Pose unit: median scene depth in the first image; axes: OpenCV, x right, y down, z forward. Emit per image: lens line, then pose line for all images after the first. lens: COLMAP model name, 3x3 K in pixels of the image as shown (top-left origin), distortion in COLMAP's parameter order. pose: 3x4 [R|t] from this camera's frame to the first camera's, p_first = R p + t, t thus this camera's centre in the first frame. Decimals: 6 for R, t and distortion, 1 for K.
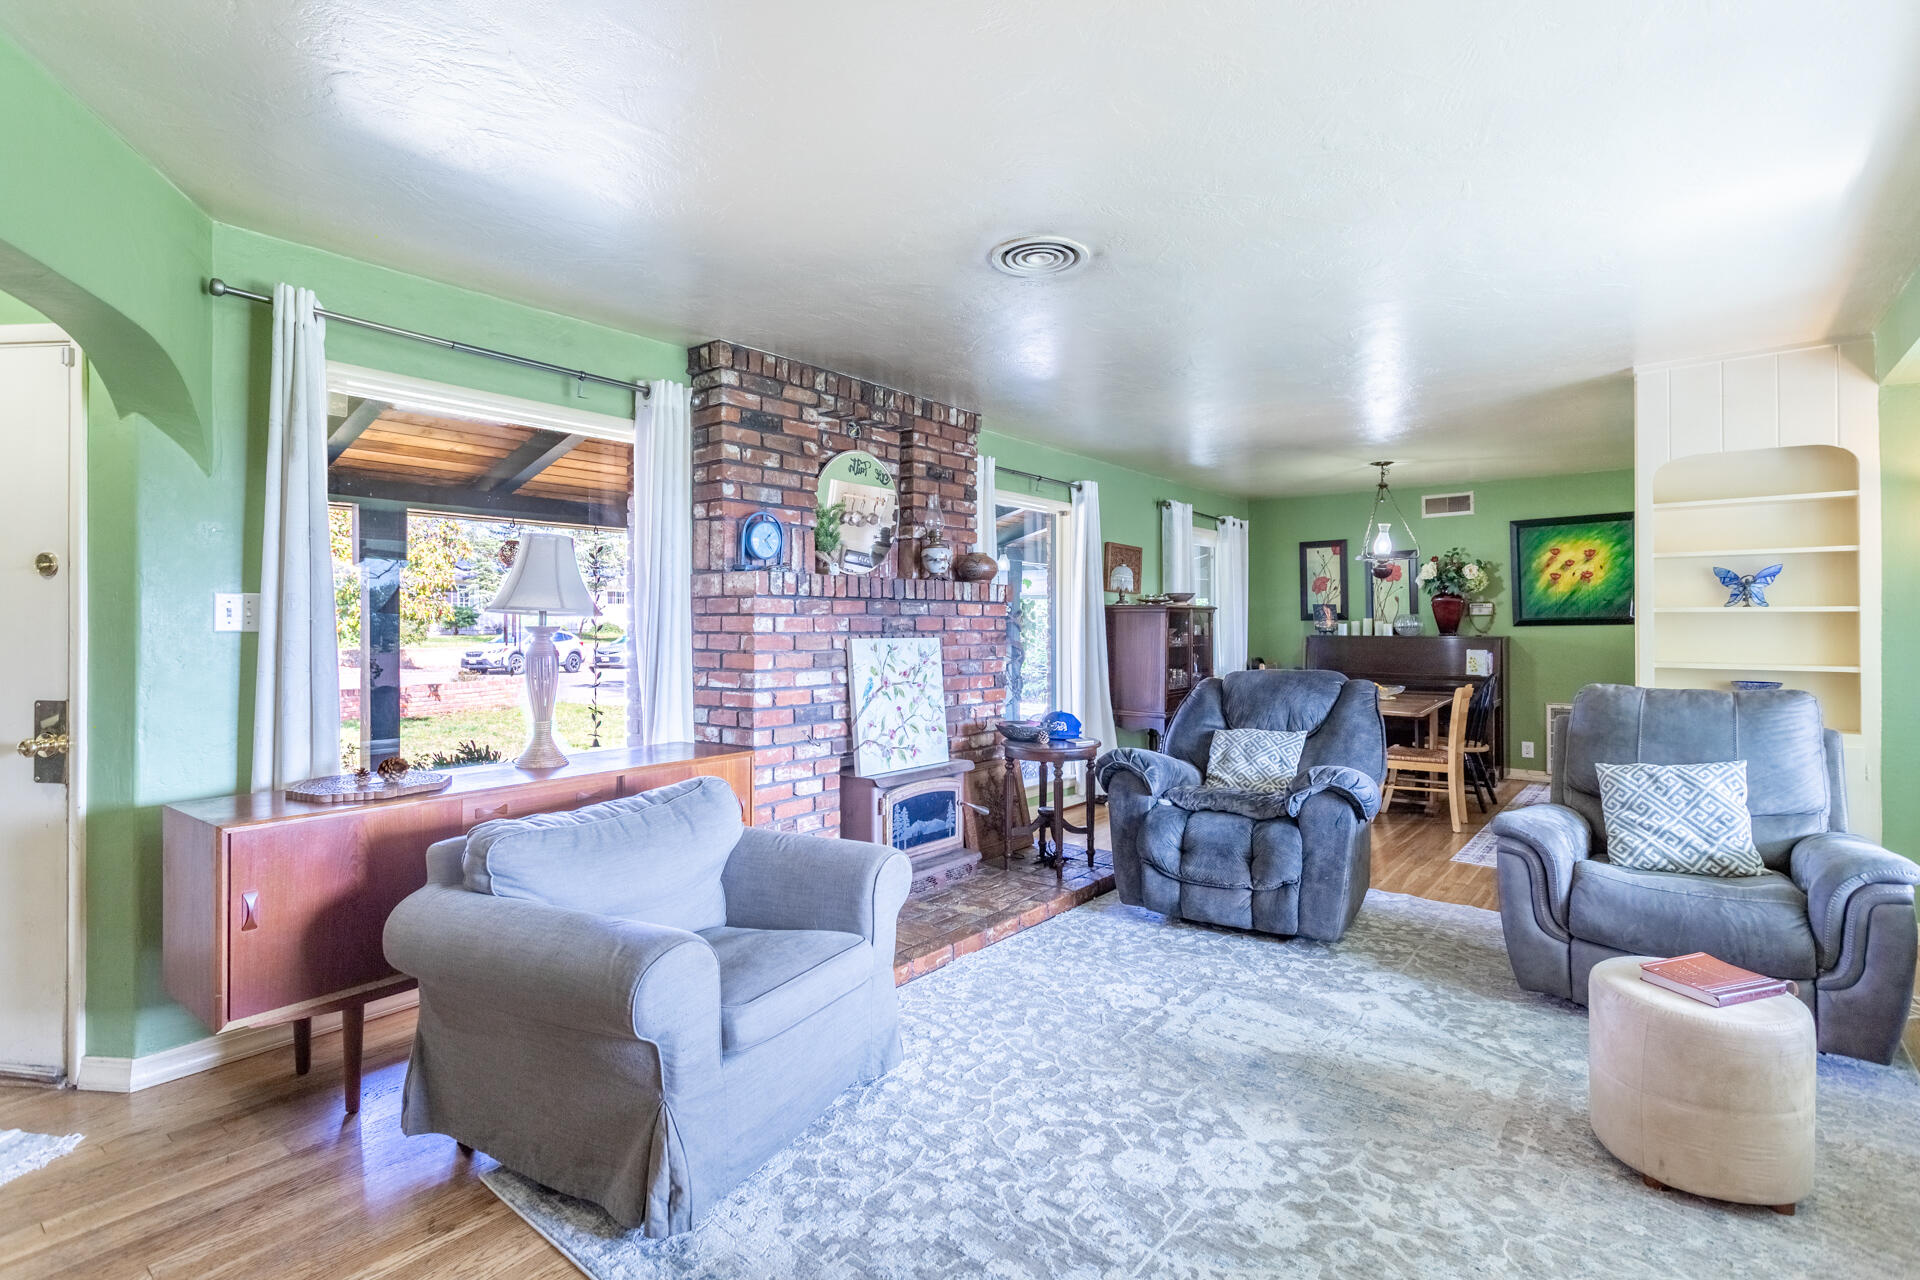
lens RADIAL K [[910.6, 0, 951.6], [0, 910.6, 610.4], [0, 0, 1]] dist [0.003439, 0.003137]
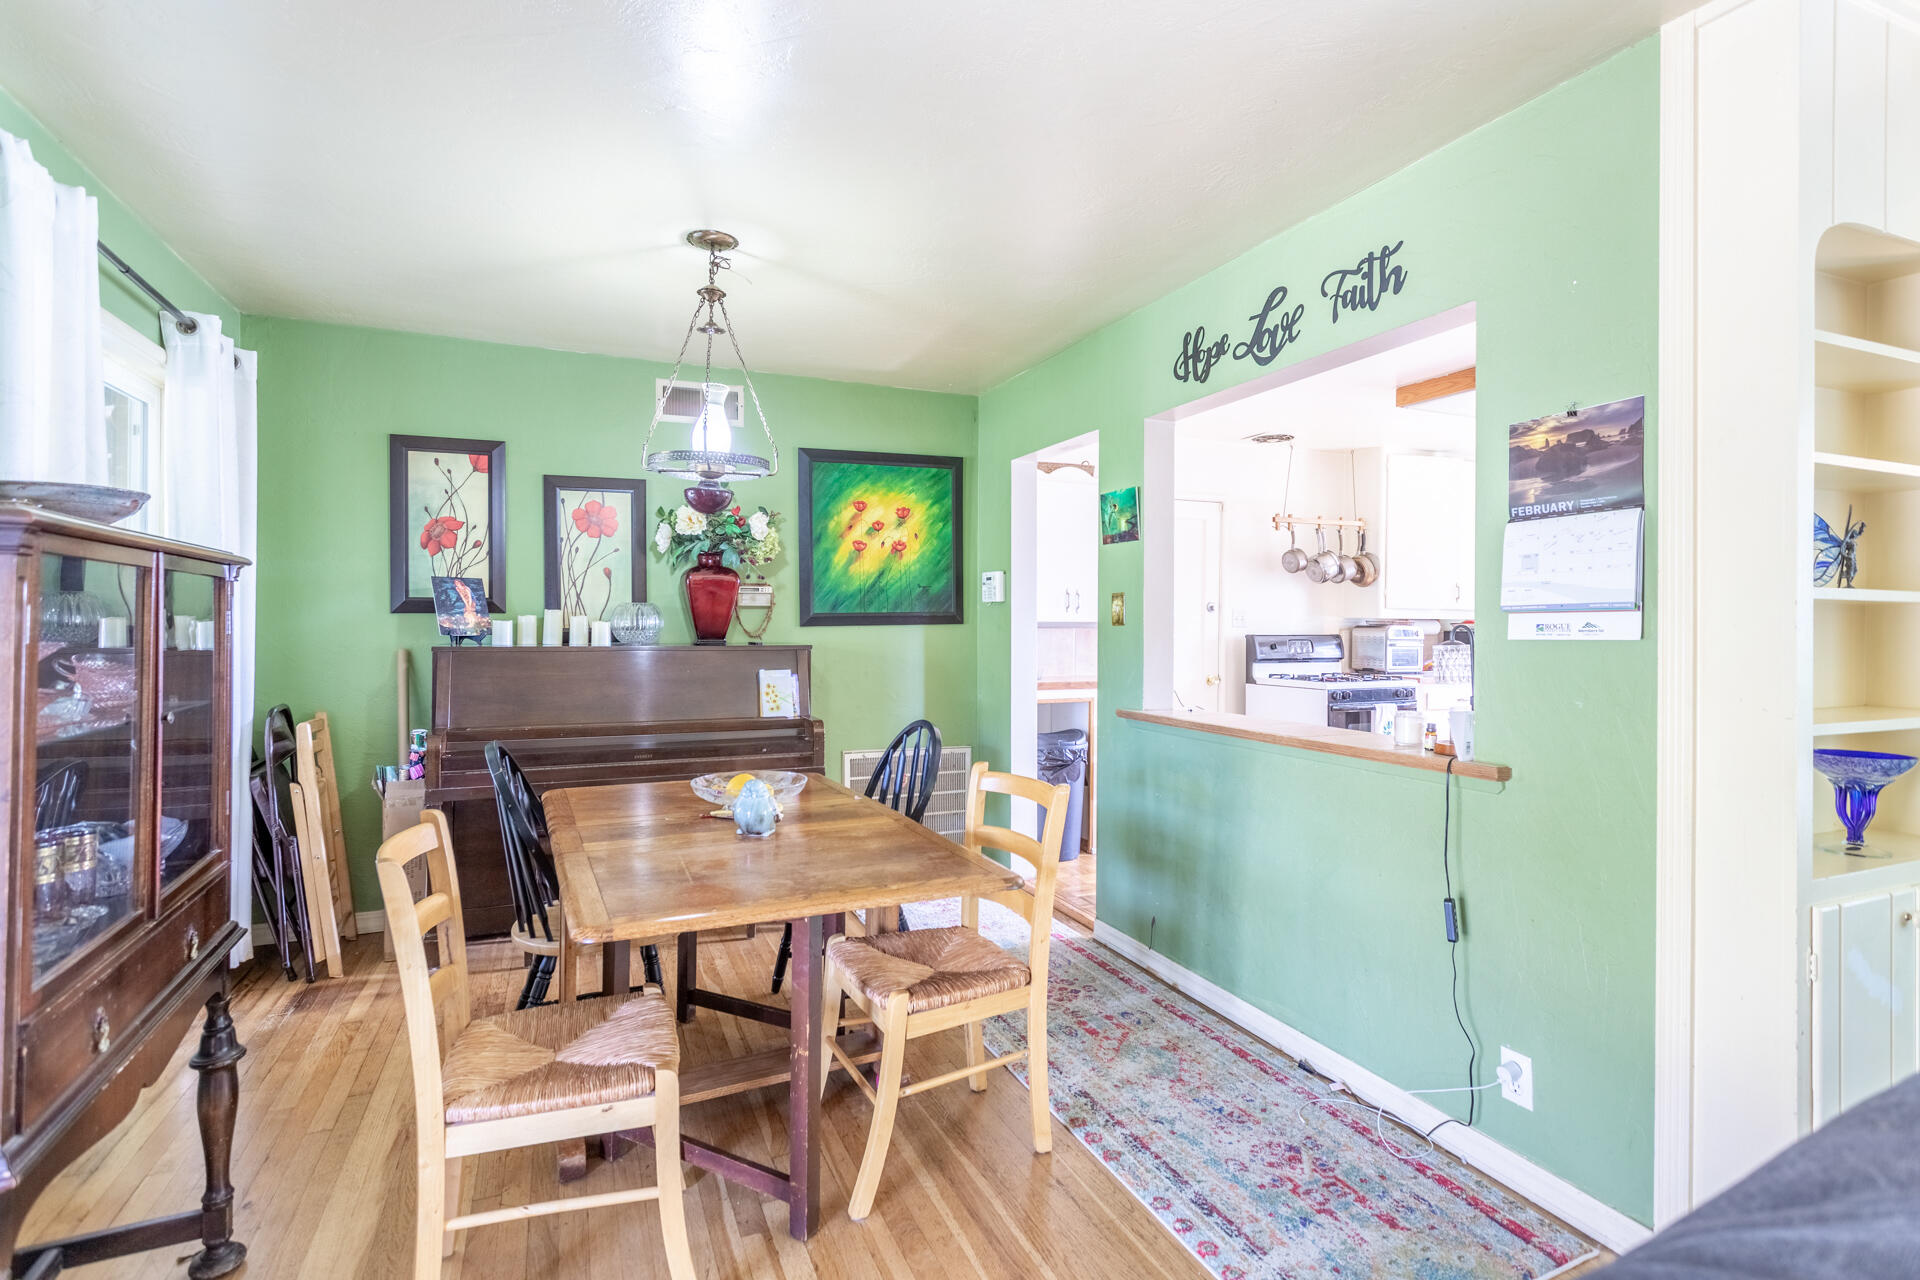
lens RADIAL K [[910.6, 0, 943.4], [0, 910.6, 628.2], [0, 0, 1]] dist [0.003439, 0.003137]
pose [[0.475494, -0.003264, 0.879713, 0.144349], [-0.017966, 0.999749, 0.013420, 0.009150], [-0.879536, -0.022187, 0.475315, 0.655573]]
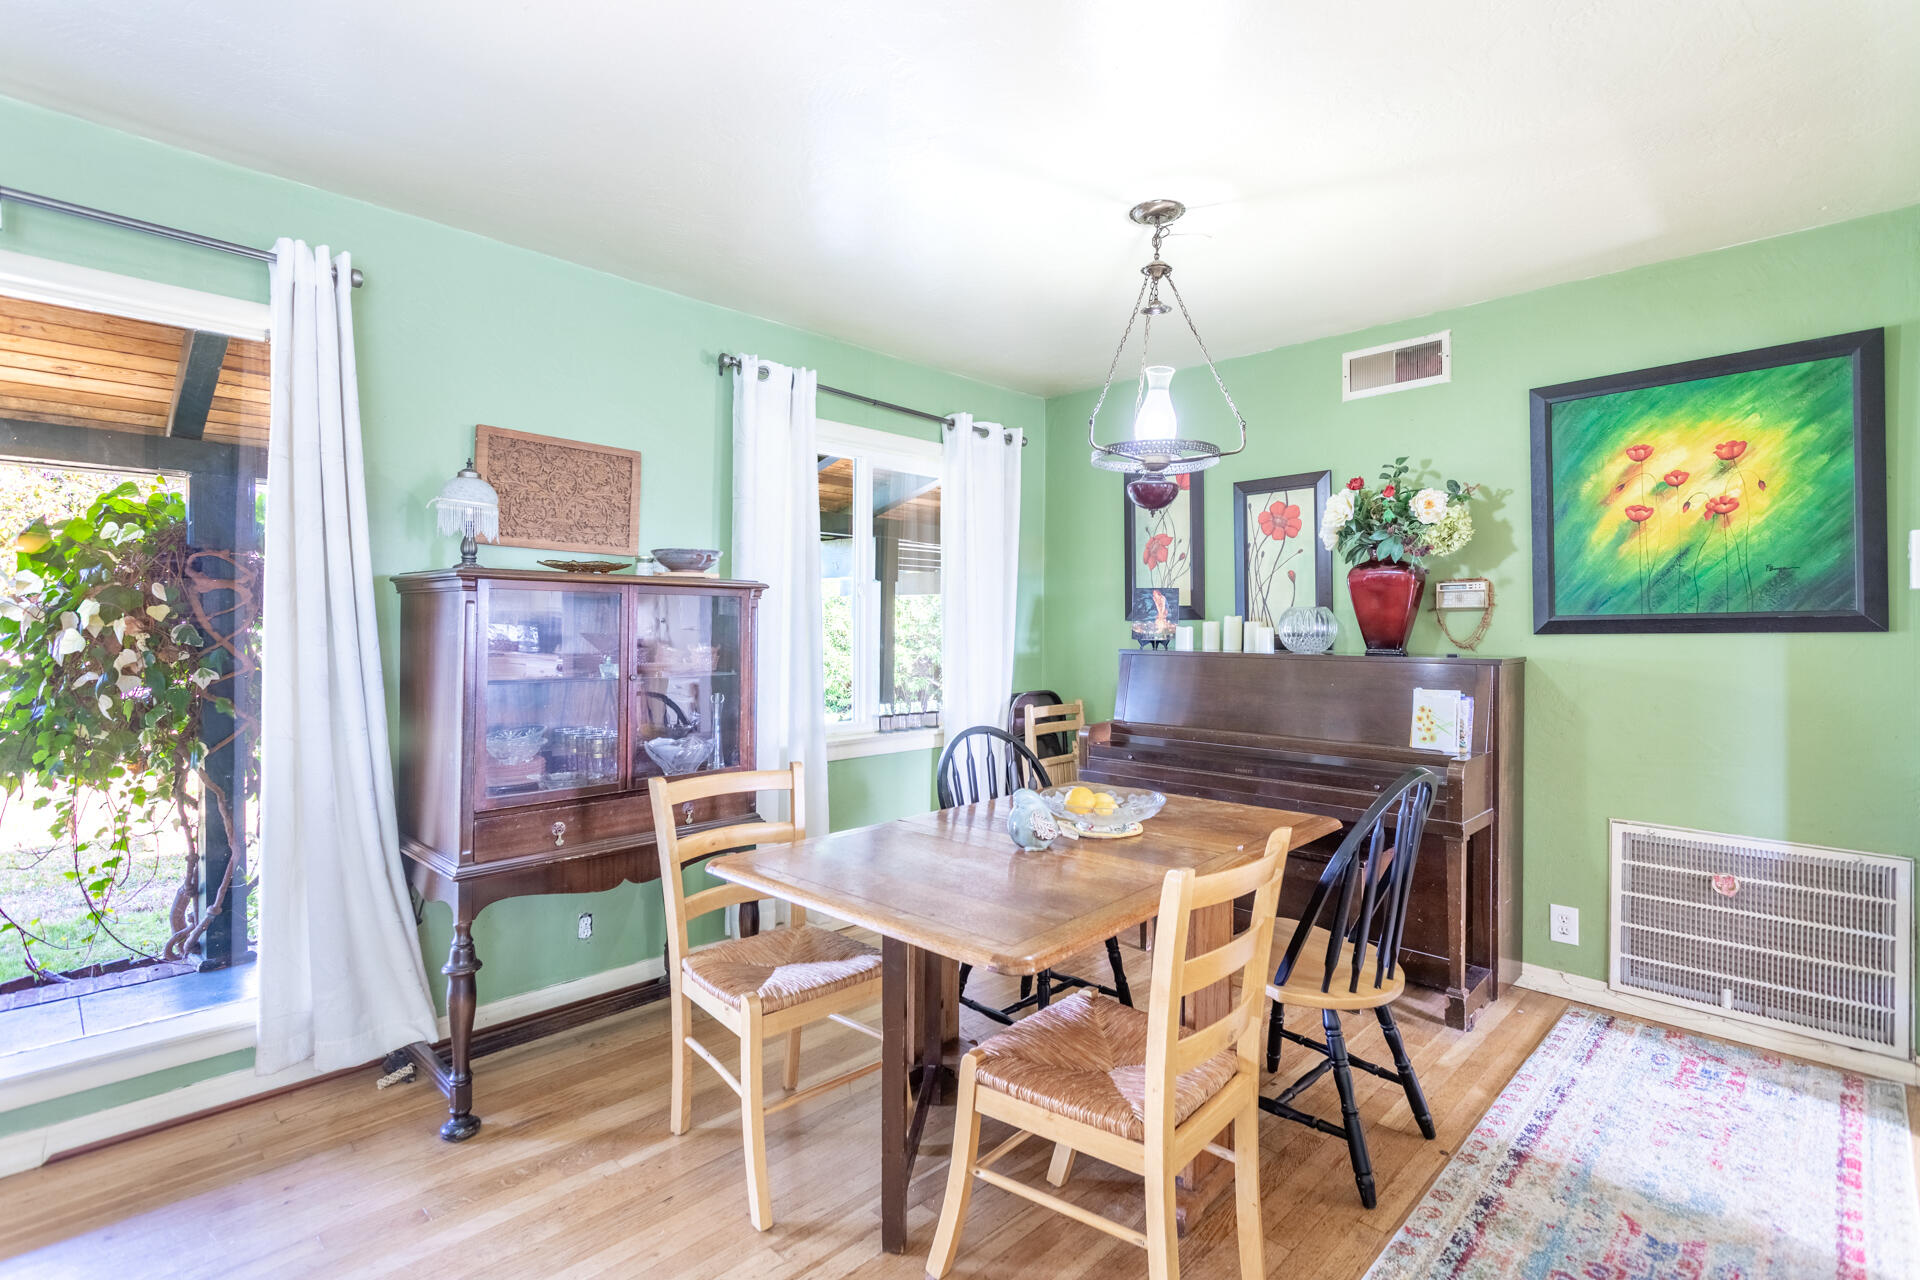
lens RADIAL K [[910.6, 0, 947.8], [0, 910.6, 626.6], [0, 0, 1]] dist [0.003439, 0.003137]
pose [[0.995127, 0.005973, -0.098423, 0.393969], [-0.004724, 0.999905, 0.012915, 0.009668], [0.098491, -0.012387, 0.995061, 0.561326]]
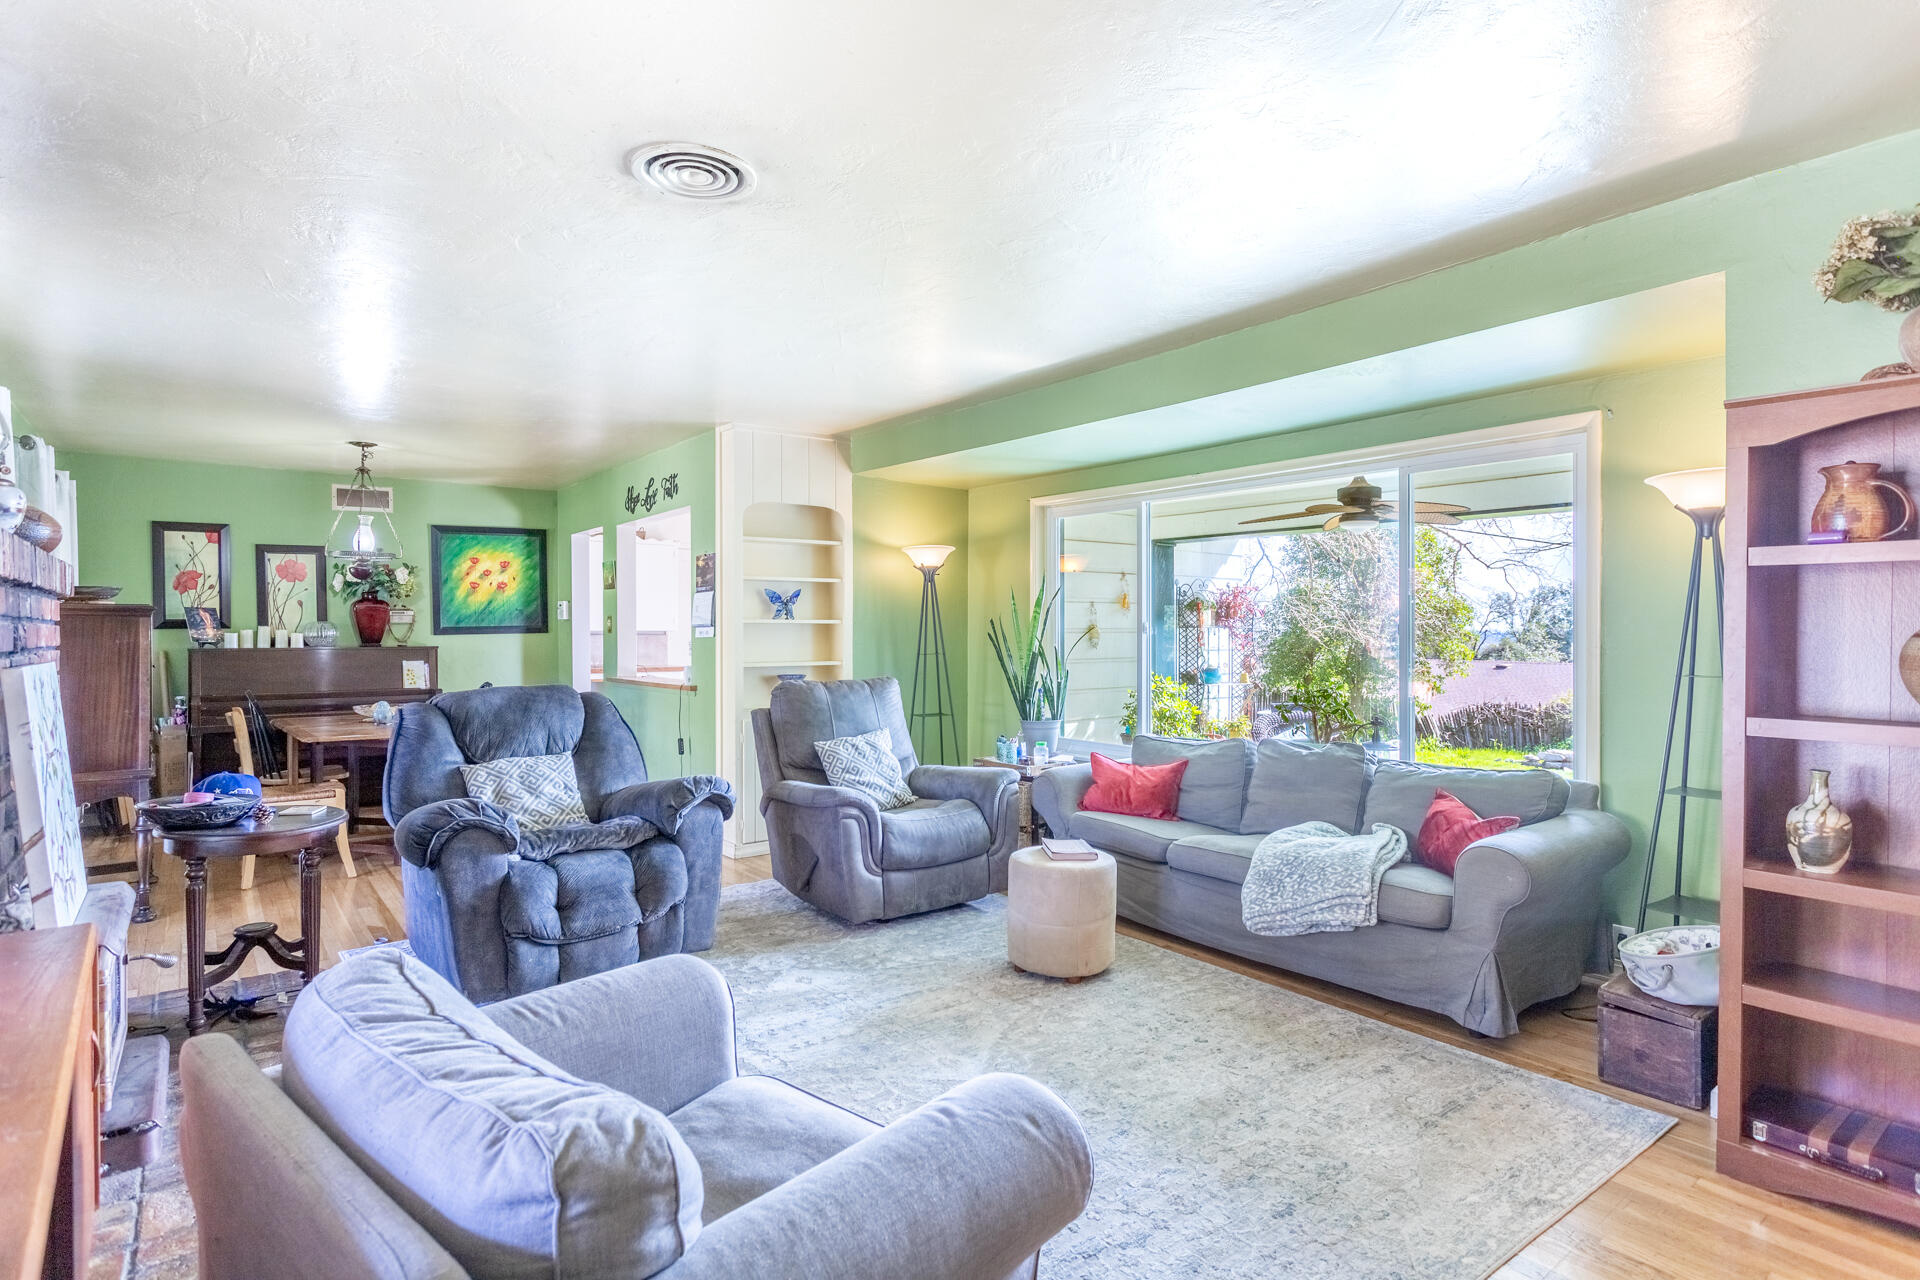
lens RADIAL K [[996.7, 0, 952.8], [0, 996.7, 638.5], [0, 0, 1]] dist [-0.000140, 0.000190]
pose [[0.243797, -0.008181, 0.969792, -0.273312], [-0.011940, 0.999863, 0.011436, 0.002393], [-0.969753, -0.014368, 0.243666, 0.222881]]
